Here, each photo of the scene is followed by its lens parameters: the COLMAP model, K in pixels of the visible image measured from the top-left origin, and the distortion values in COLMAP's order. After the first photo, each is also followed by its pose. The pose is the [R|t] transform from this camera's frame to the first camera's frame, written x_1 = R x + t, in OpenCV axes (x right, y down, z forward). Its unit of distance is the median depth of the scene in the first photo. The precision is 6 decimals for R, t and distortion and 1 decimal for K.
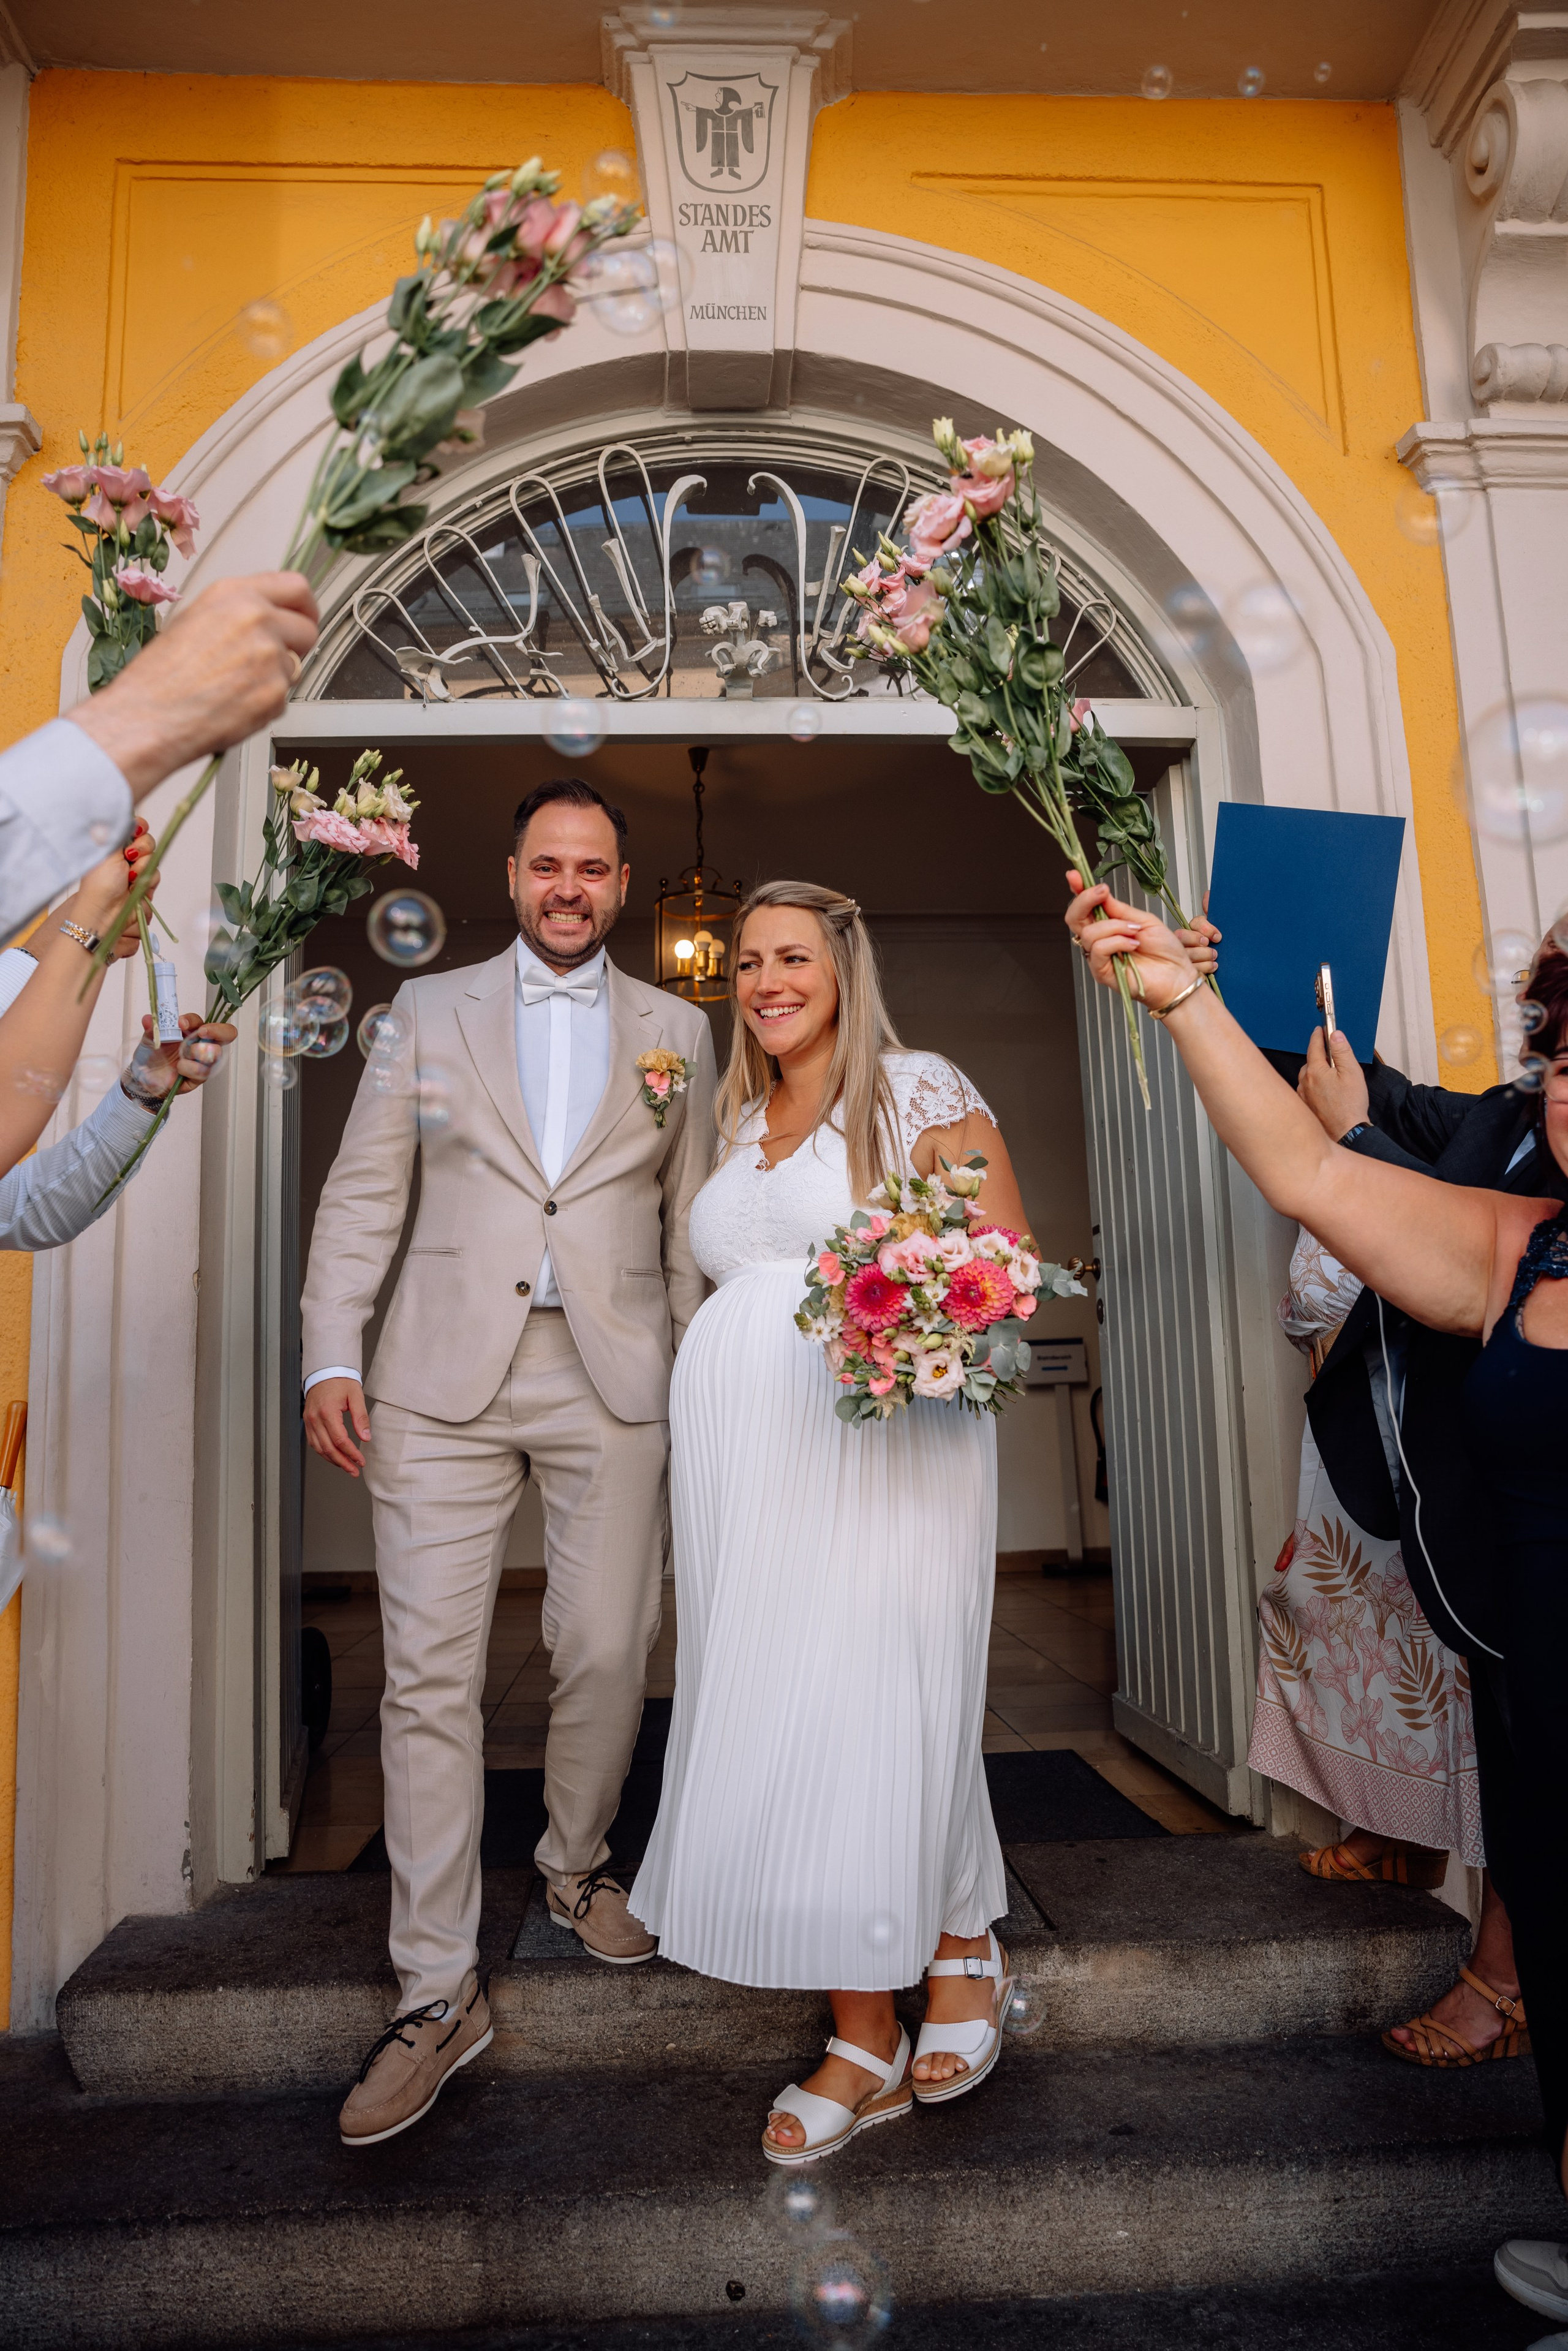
lens RADIAL K [[1645.9, 0, 784.0], [0, 1645.9, 1175.5], [0, 0, 1]] dist [-0.039845, -0.000839]
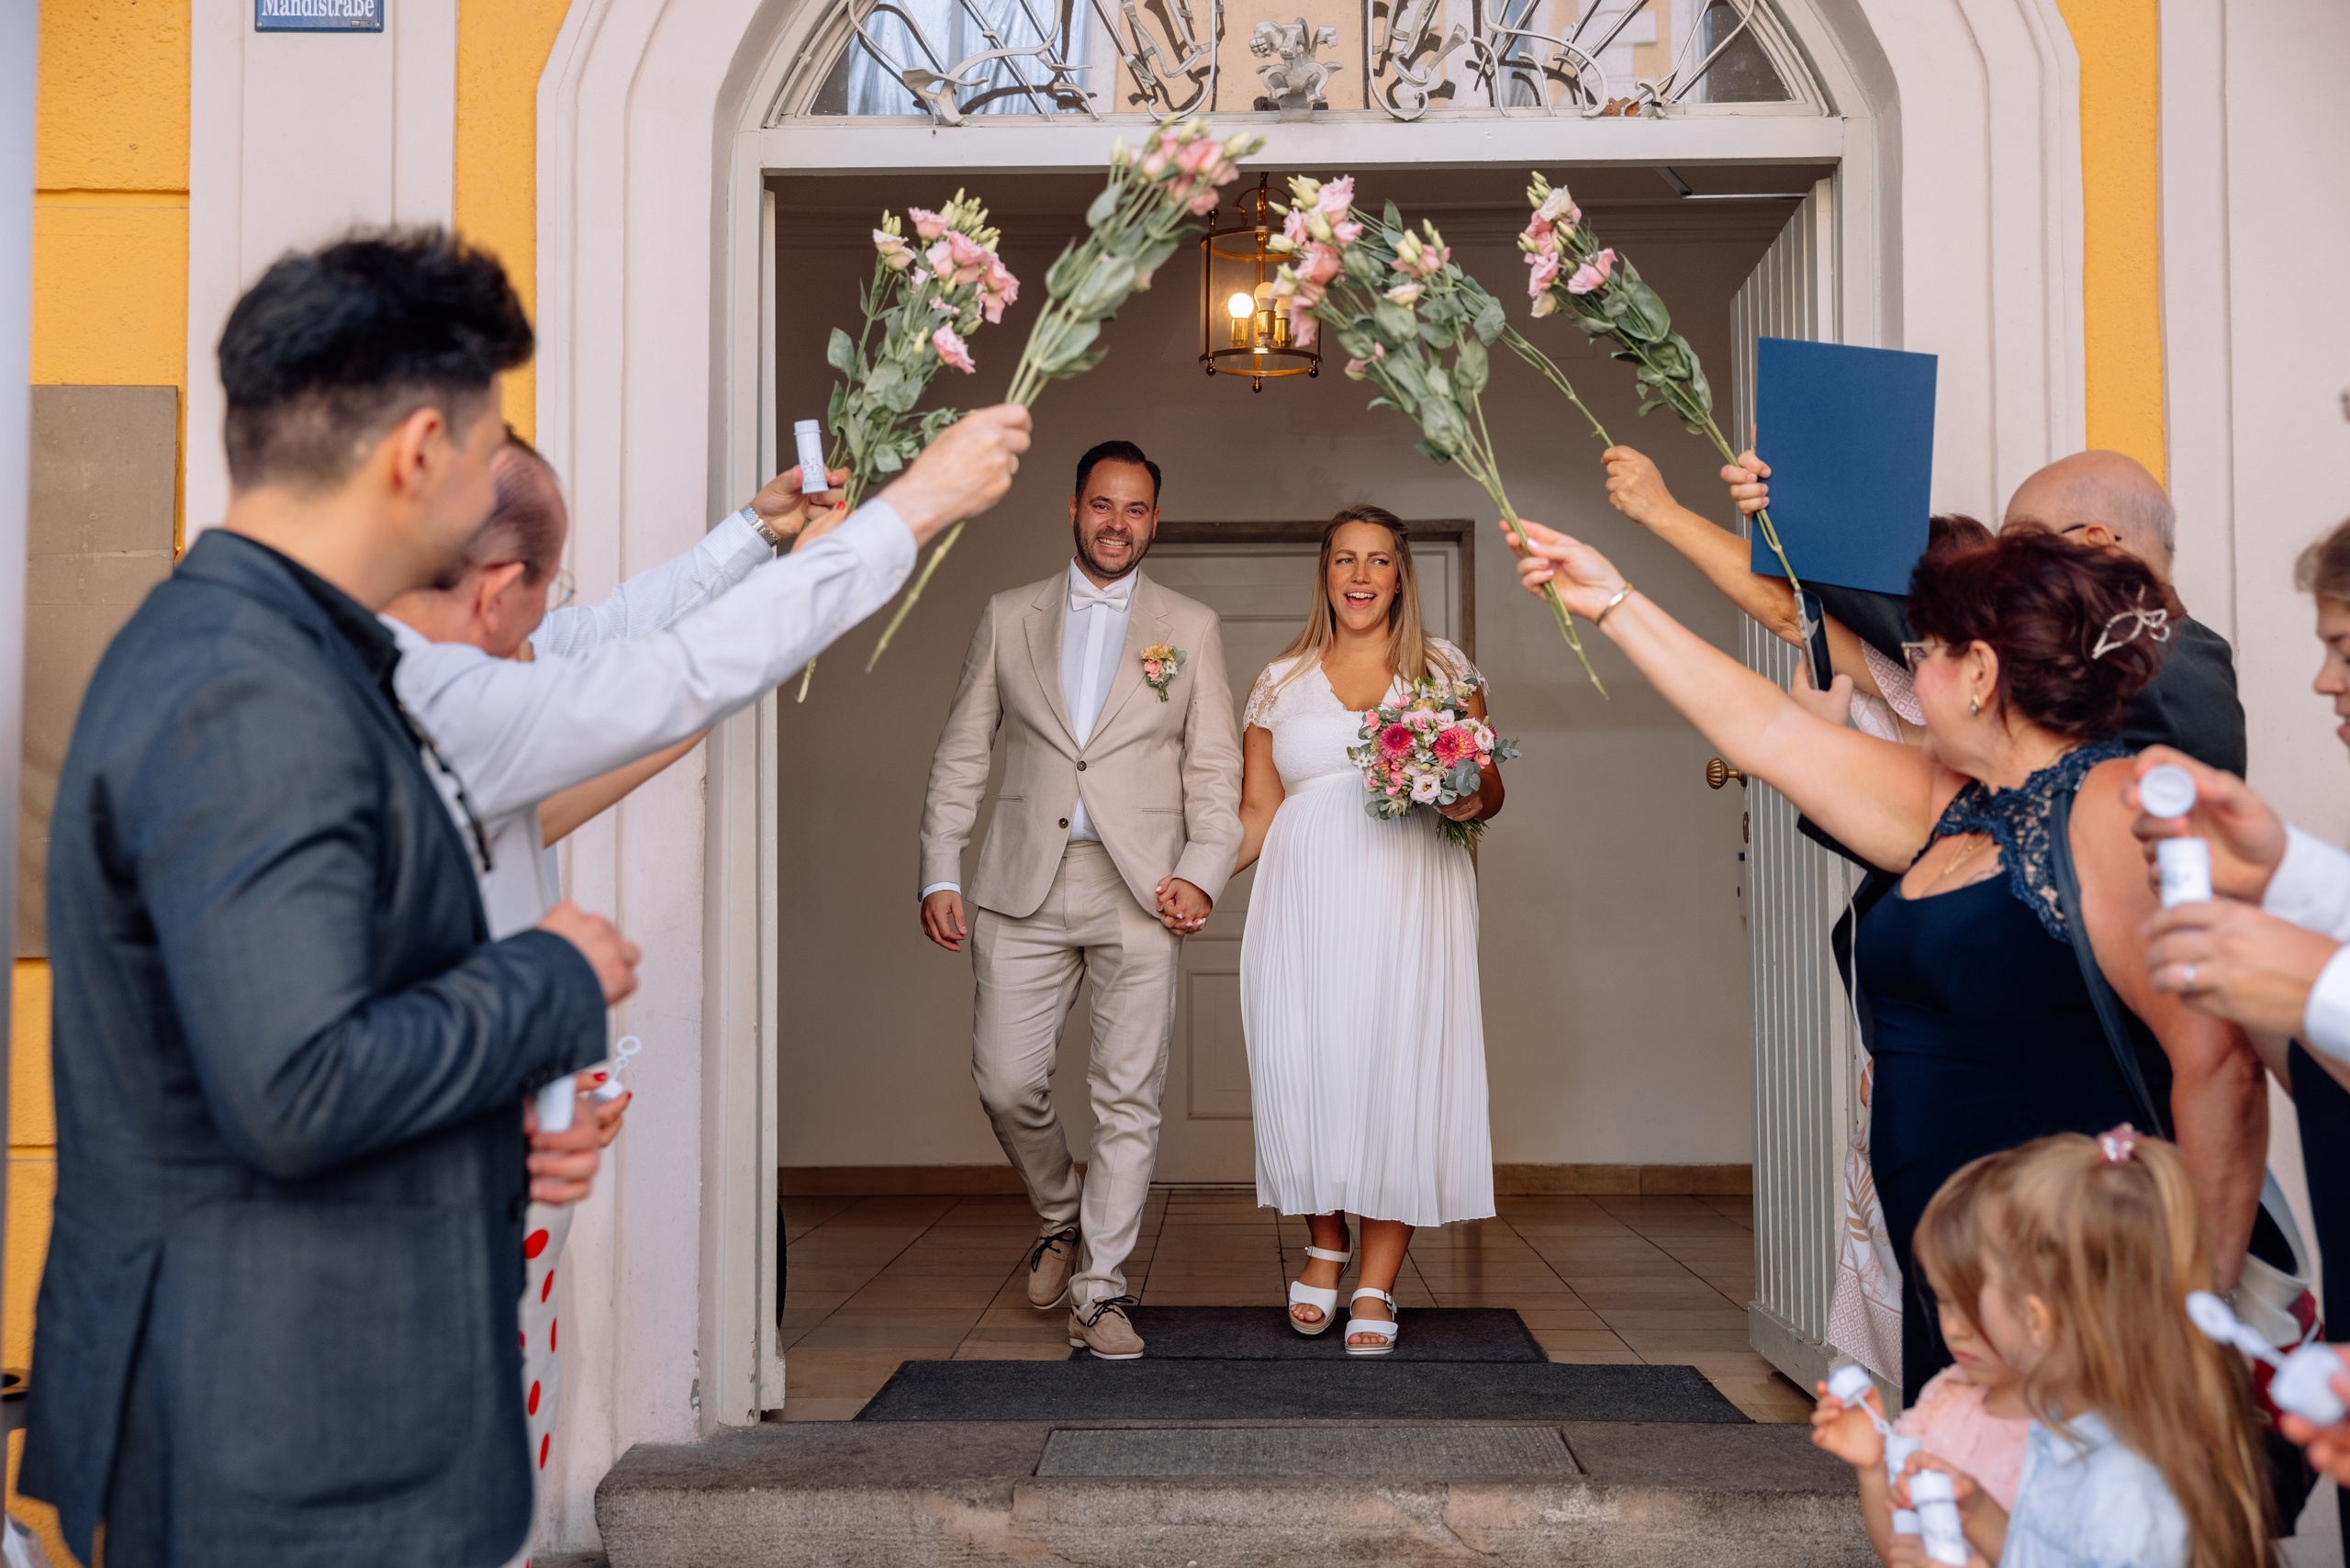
lens RADIAL K [[4835.7, 0, 1175.0], [0, 4835.7, 784.0], [0, 0, 1]] dist [0.815352, 0.026022]
pose [[0.995927, 0.019802, -0.087963, 0.176223], [-0.010878, 0.994848, 0.100796, -0.248443], [0.089506, -0.099428, 0.991011, -1.948696]]
